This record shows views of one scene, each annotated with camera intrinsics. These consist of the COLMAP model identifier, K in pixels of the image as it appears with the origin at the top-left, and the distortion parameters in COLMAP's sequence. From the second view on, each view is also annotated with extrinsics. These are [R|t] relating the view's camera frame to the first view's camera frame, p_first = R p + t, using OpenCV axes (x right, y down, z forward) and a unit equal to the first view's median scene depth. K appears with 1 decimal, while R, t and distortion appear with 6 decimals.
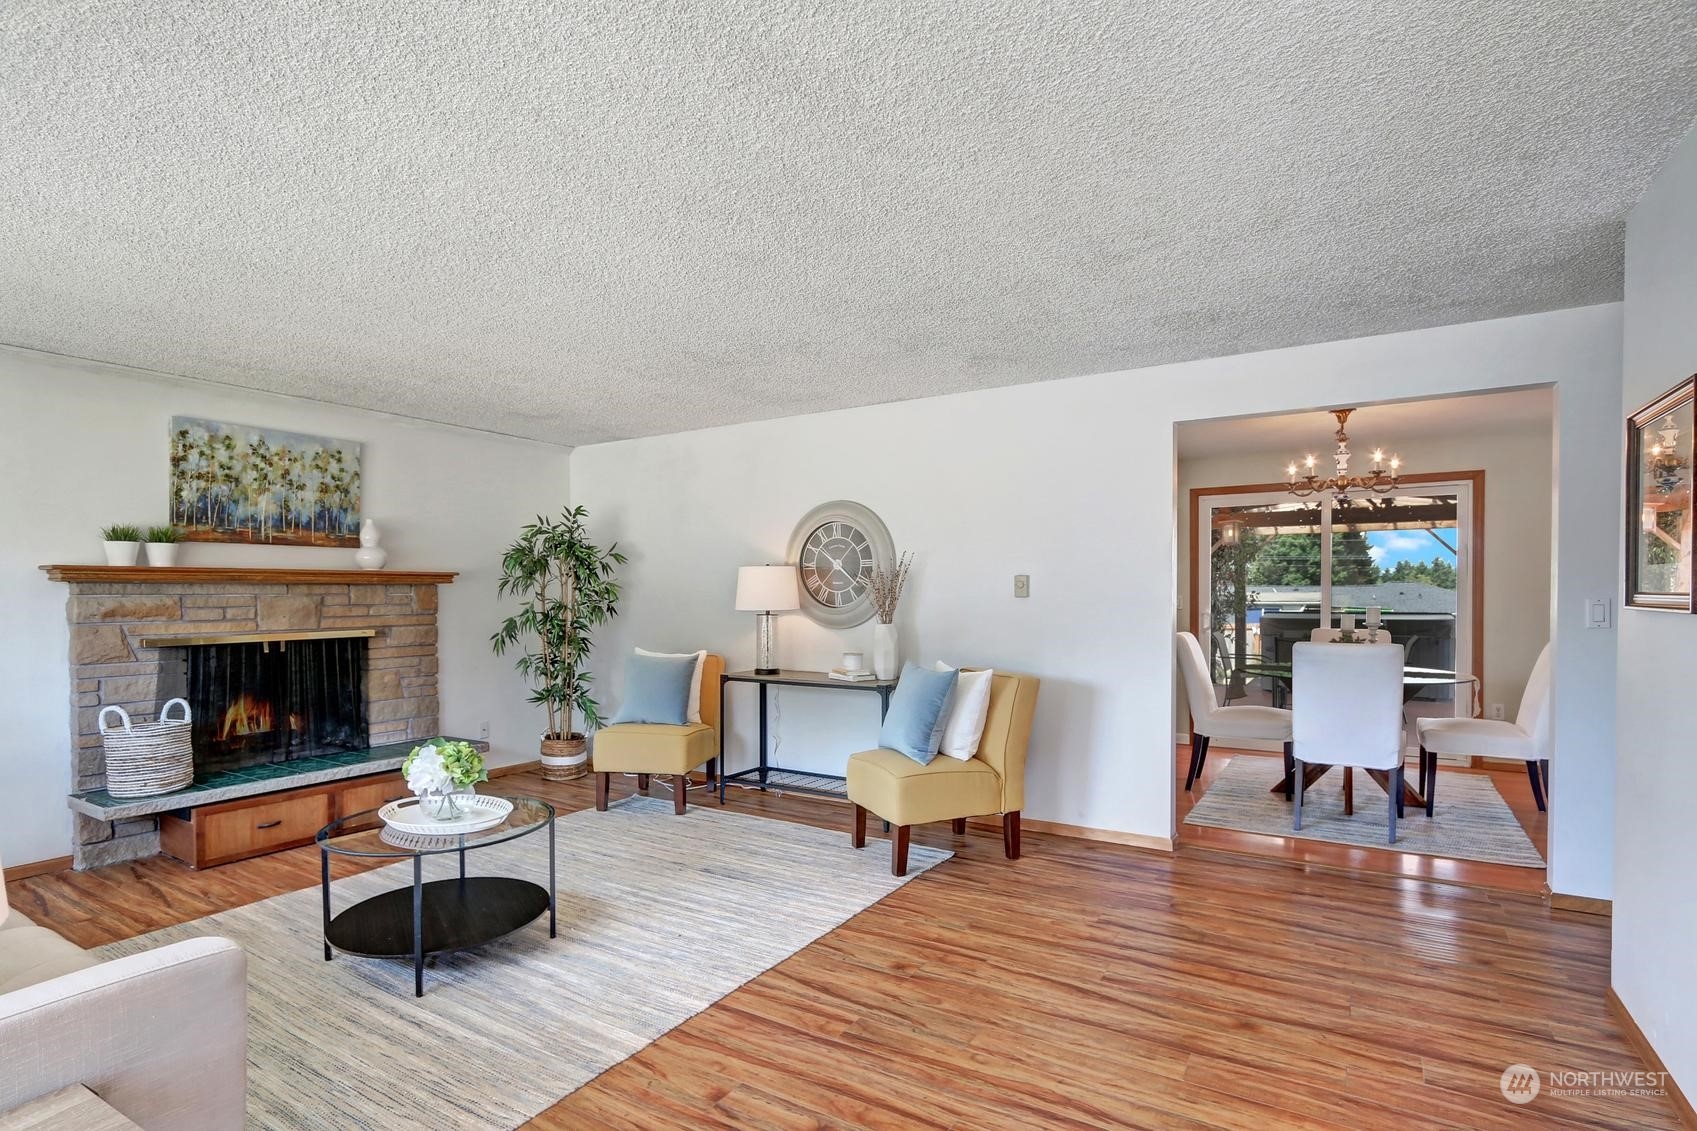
lens RADIAL K [[860.8, 0, 842.4], [0, 860.8, 606.3], [0, 0, 1]] dist [-0.002237, -0.000496]
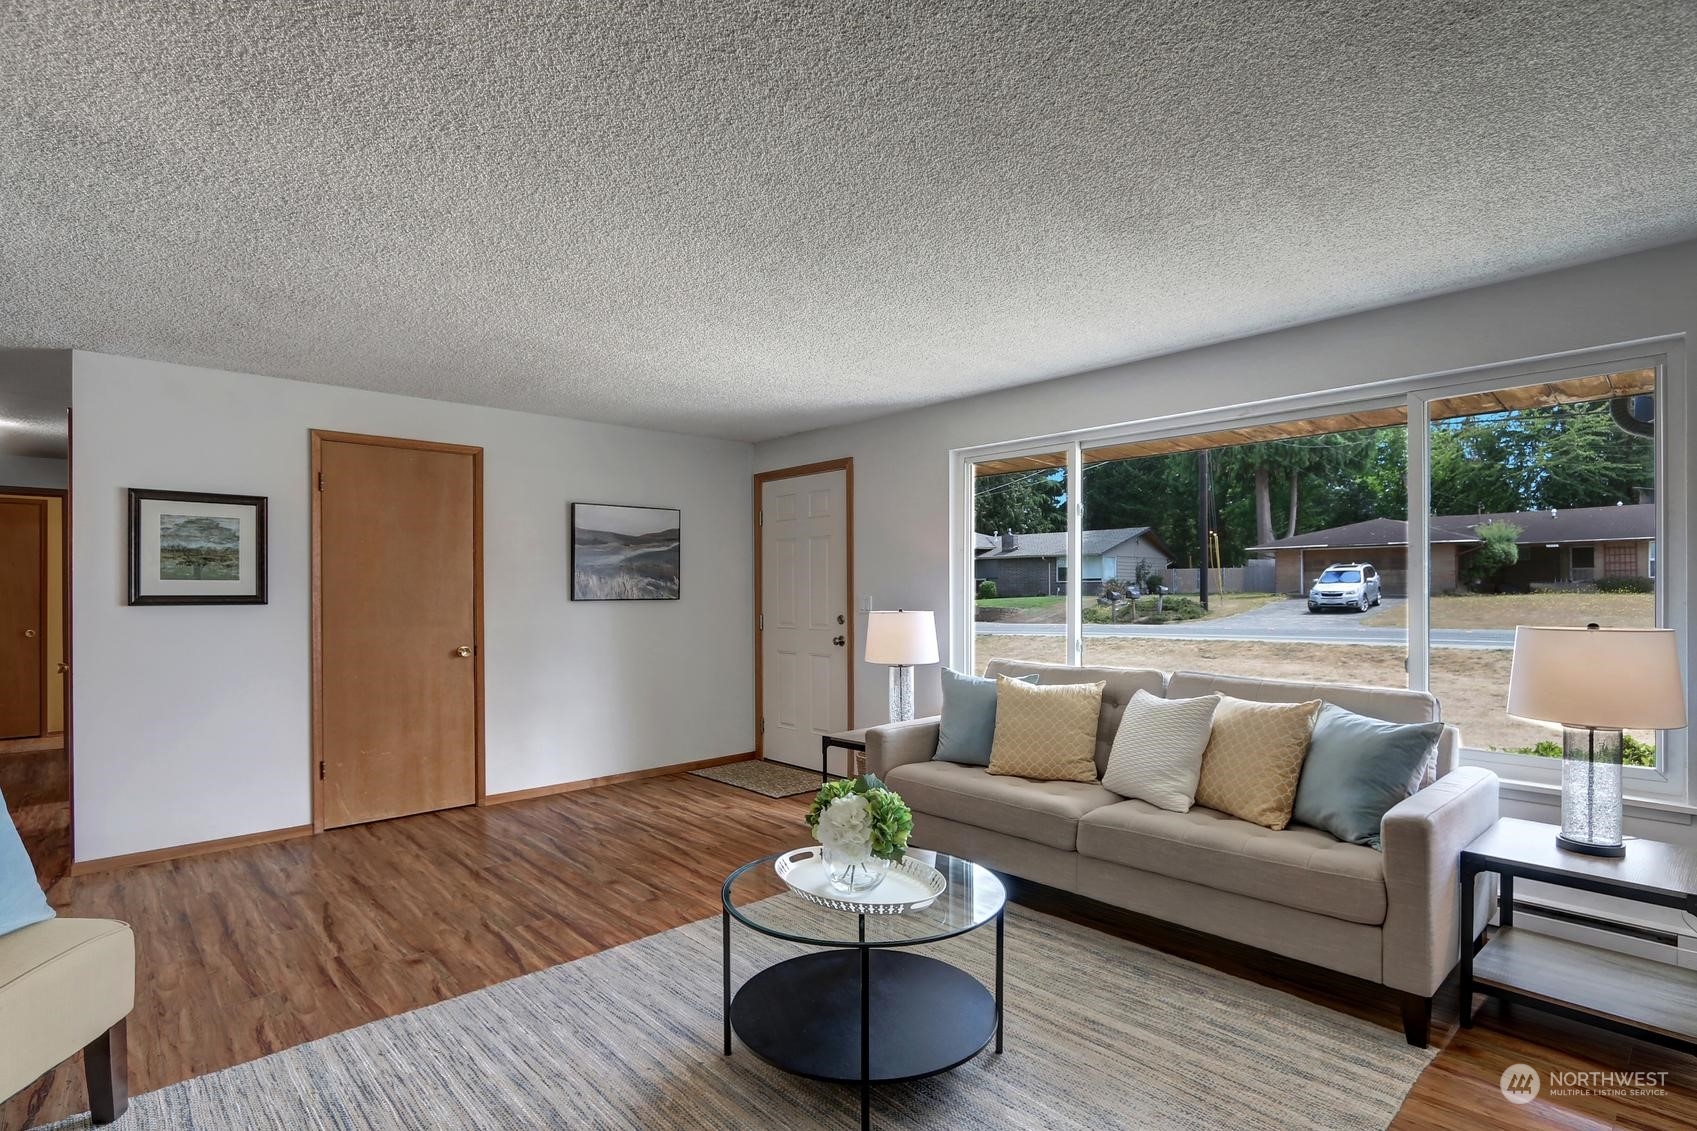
lens RADIAL K [[834.7, 0, 852.2], [0, 834.7, 591.0], [0, 0, 1]] dist [-0.001259, -0.000220]
pose [[-0.969857, 0.013420, 0.243306, -0.634268], [0.016957, 0.999779, 0.012452, -0.019827], [-0.243085, 0.016202, -0.969870, 1.707456]]
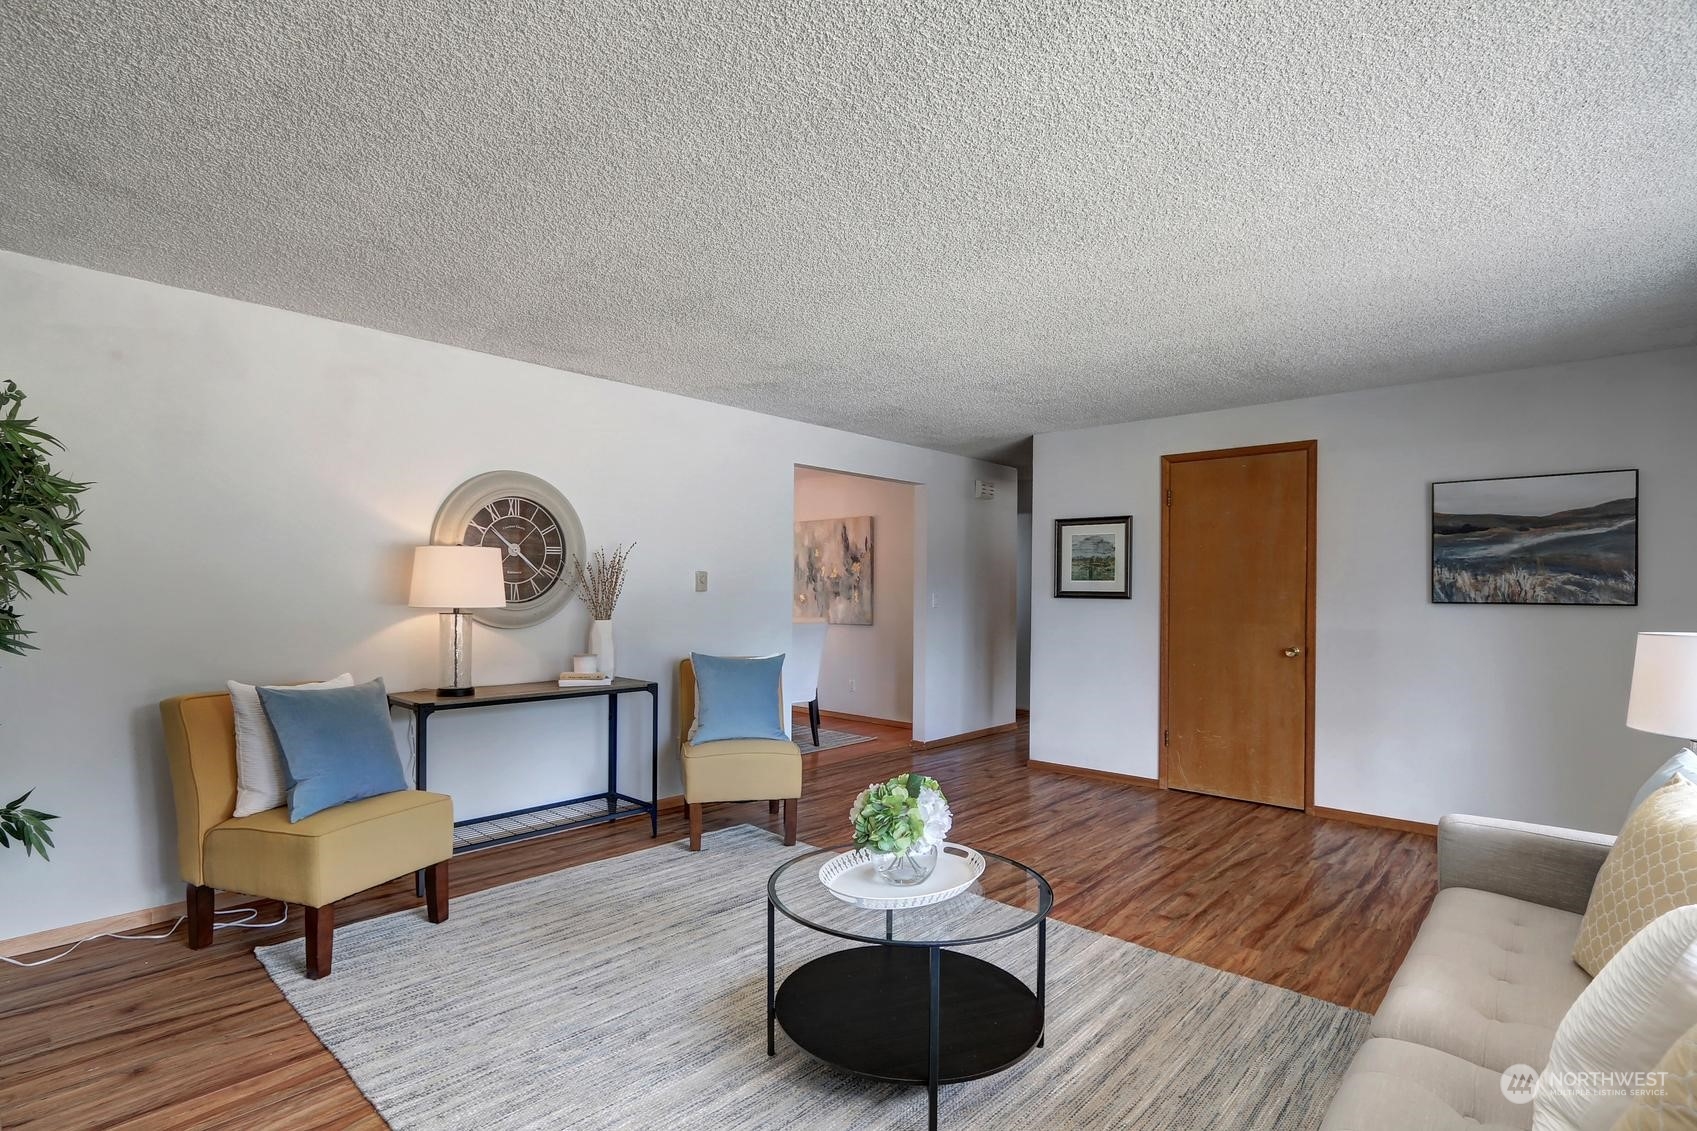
lens RADIAL K [[834.7, 0, 852.2], [0, 834.7, 591.0], [0, 0, 1]] dist [-0.001259, -0.000220]
pose [[0.156724, 0.008743, 0.987604, -1.196547], [0.005691, 0.999936, -0.009755, -0.000255], [-0.987626, 0.007149, 0.156665, 0.923824]]
